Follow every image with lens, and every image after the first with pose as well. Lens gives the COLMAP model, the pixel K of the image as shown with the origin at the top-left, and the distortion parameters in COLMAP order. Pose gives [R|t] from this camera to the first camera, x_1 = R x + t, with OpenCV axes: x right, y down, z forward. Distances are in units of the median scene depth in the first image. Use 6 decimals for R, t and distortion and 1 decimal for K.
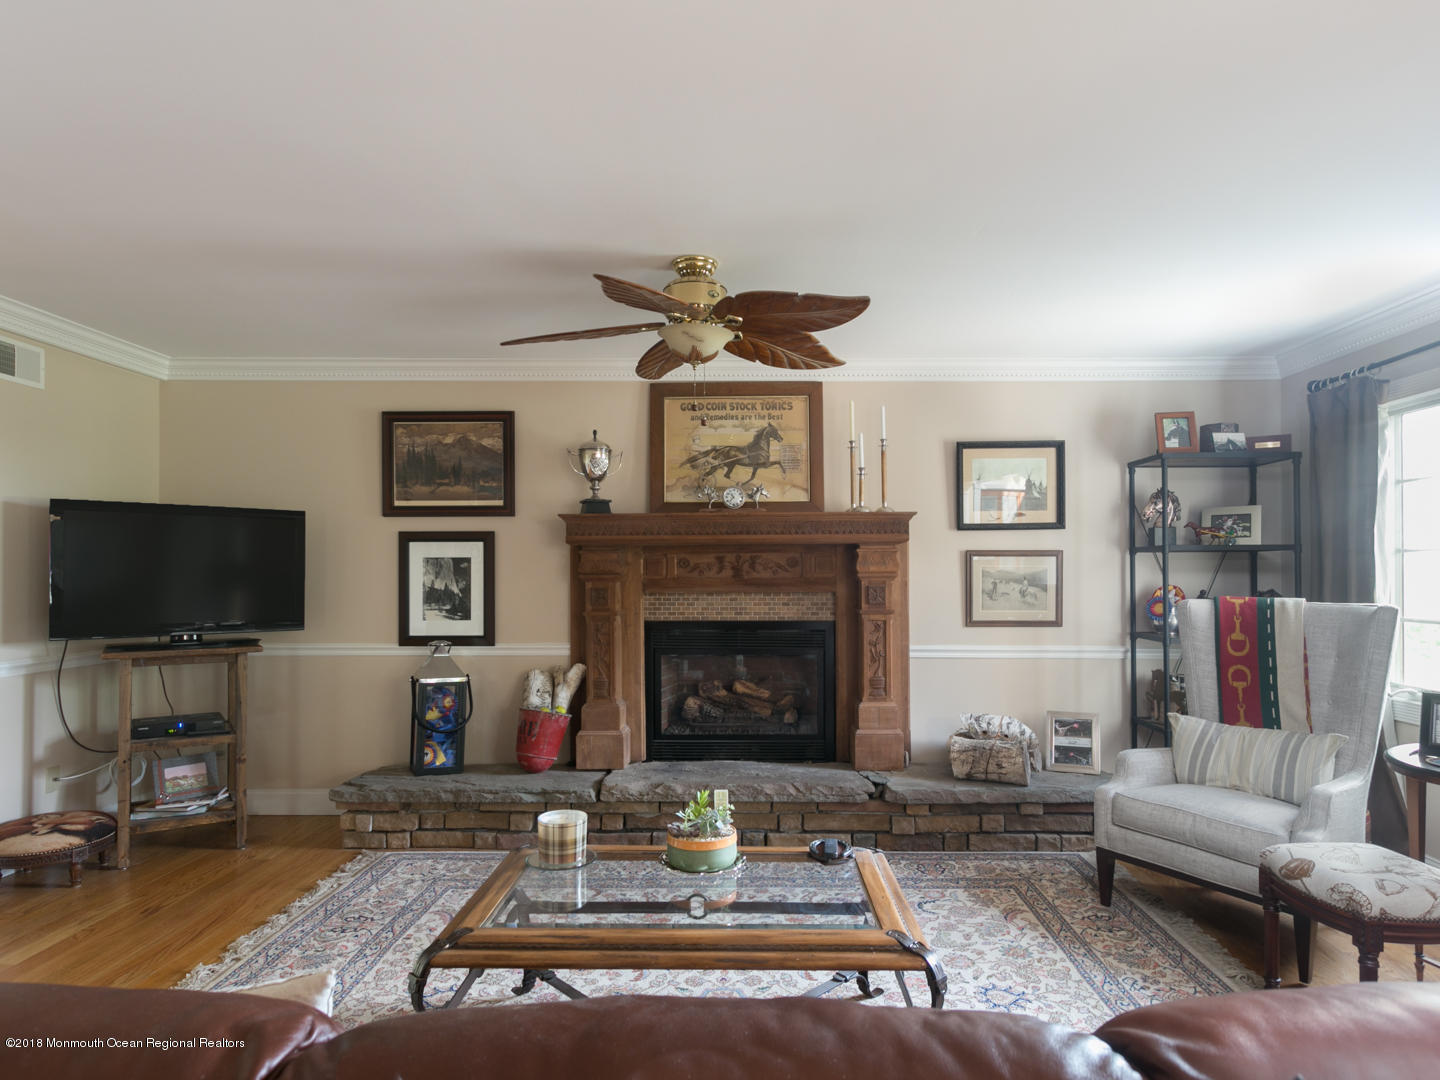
lens RADIAL K [[837.7, 0, 726.1], [0, 837.7, 567.2], [0, 0, 1]] dist [0.001701, 0.001571]
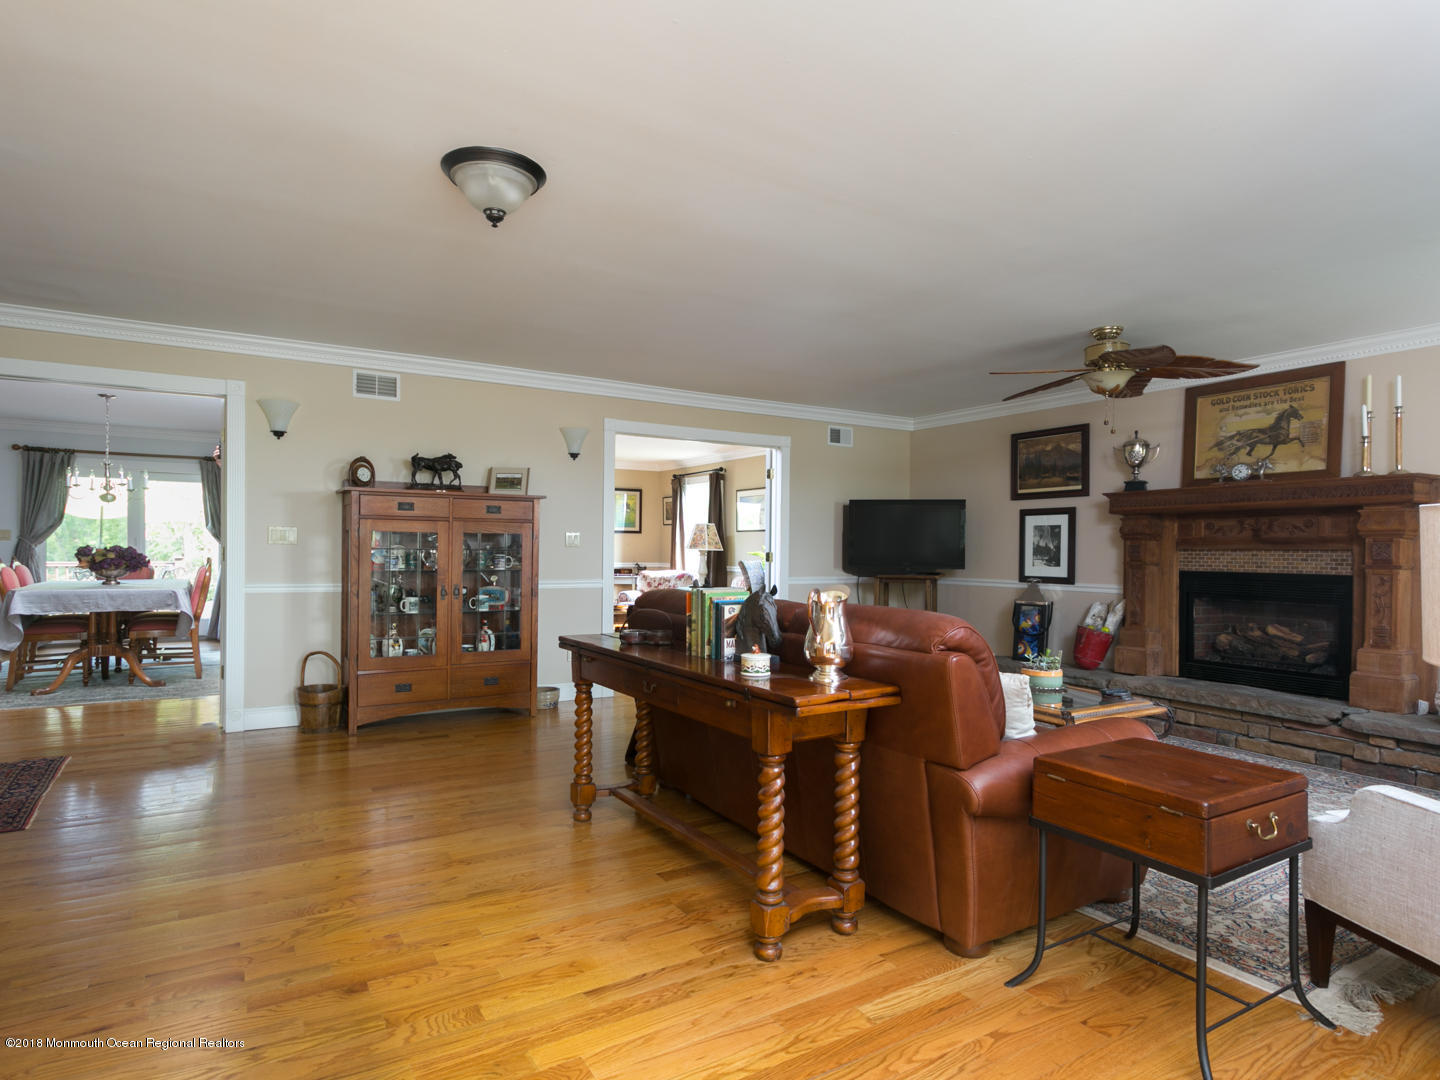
lens RADIAL K [[837.7, 0, 726.1], [0, 837.7, 567.2], [0, 0, 1]] dist [0.001701, 0.001571]
pose [[0.534094, 0.021560, -0.845150, 0.644128], [-0.002372, 0.999709, 0.024003, 0.029283], [0.845422, -0.010816, 0.533990, -0.307516]]
